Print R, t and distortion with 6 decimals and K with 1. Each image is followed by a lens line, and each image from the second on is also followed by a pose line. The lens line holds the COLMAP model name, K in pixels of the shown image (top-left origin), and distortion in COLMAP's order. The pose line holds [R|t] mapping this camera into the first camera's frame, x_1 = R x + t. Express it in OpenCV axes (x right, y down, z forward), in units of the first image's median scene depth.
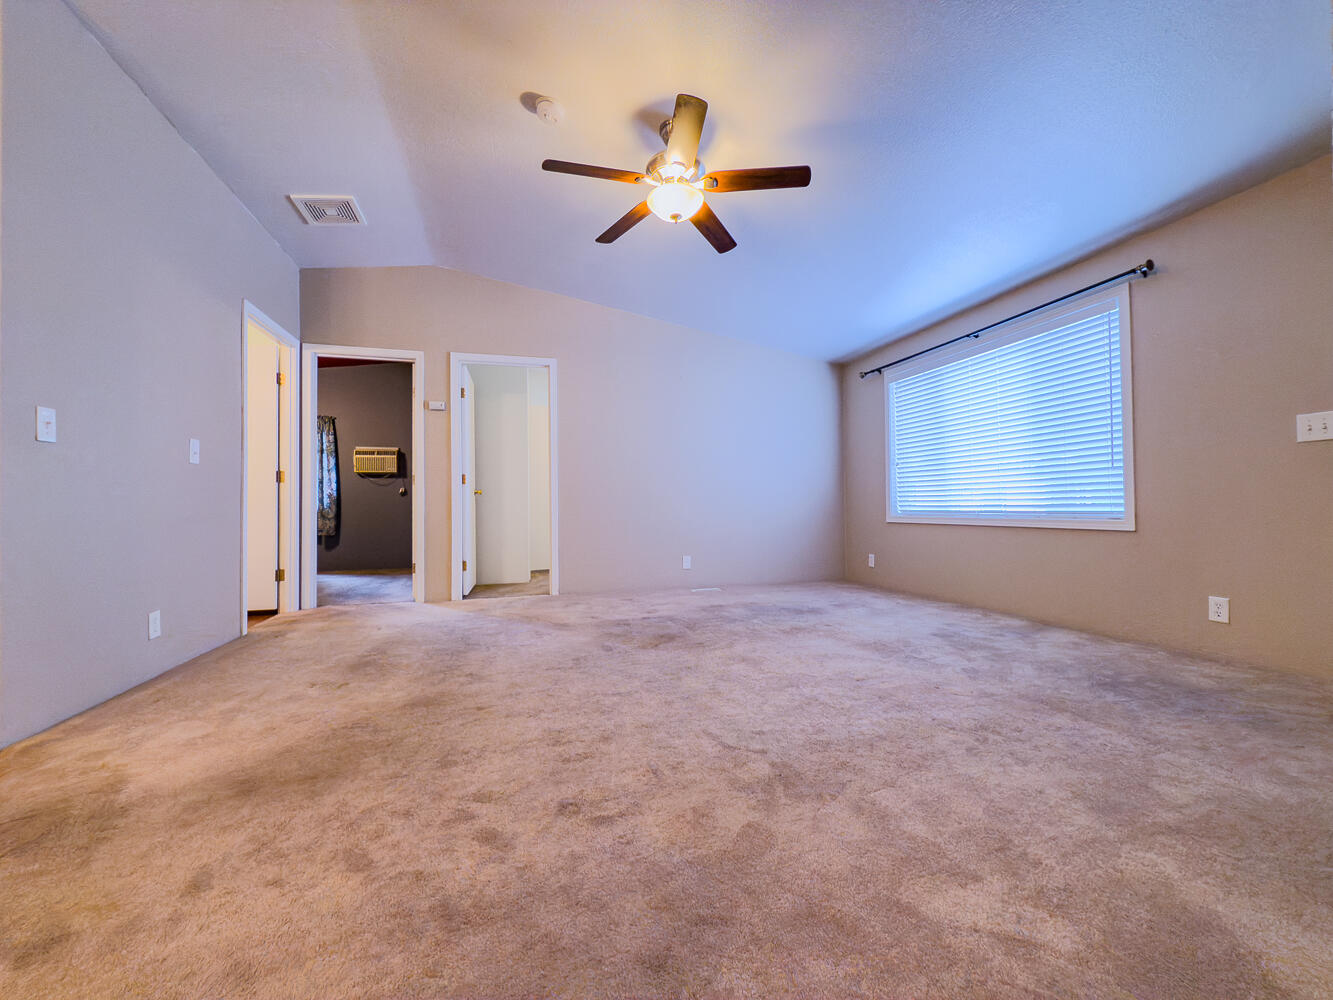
lens RADIAL K [[532.2, 0, 657.8], [0, 532.2, 497.2], [0, 0, 1]] dist [0.000787, 0.000252]
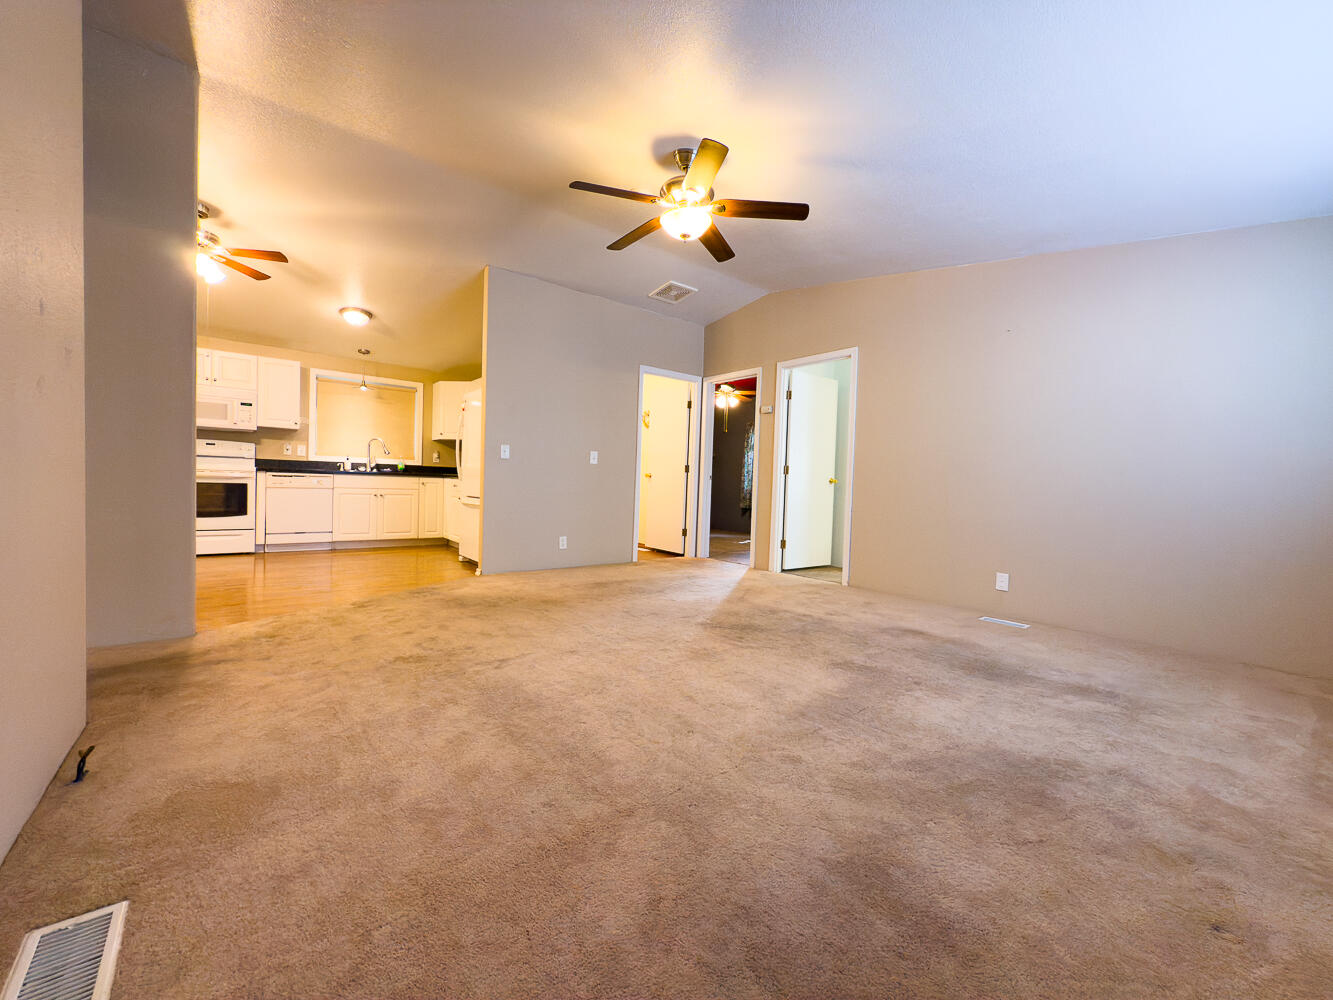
lens RADIAL K [[532.2, 0, 669.7], [0, 532.2, 499.7], [0, 0, 1]] dist [0.000787, 0.000252]
pose [[0.386438, 0.054141, -0.920725, 0.723340], [-0.020916, 0.998533, 0.049938, -0.026020], [0.922078, -0.000040, 0.387004, 0.373304]]
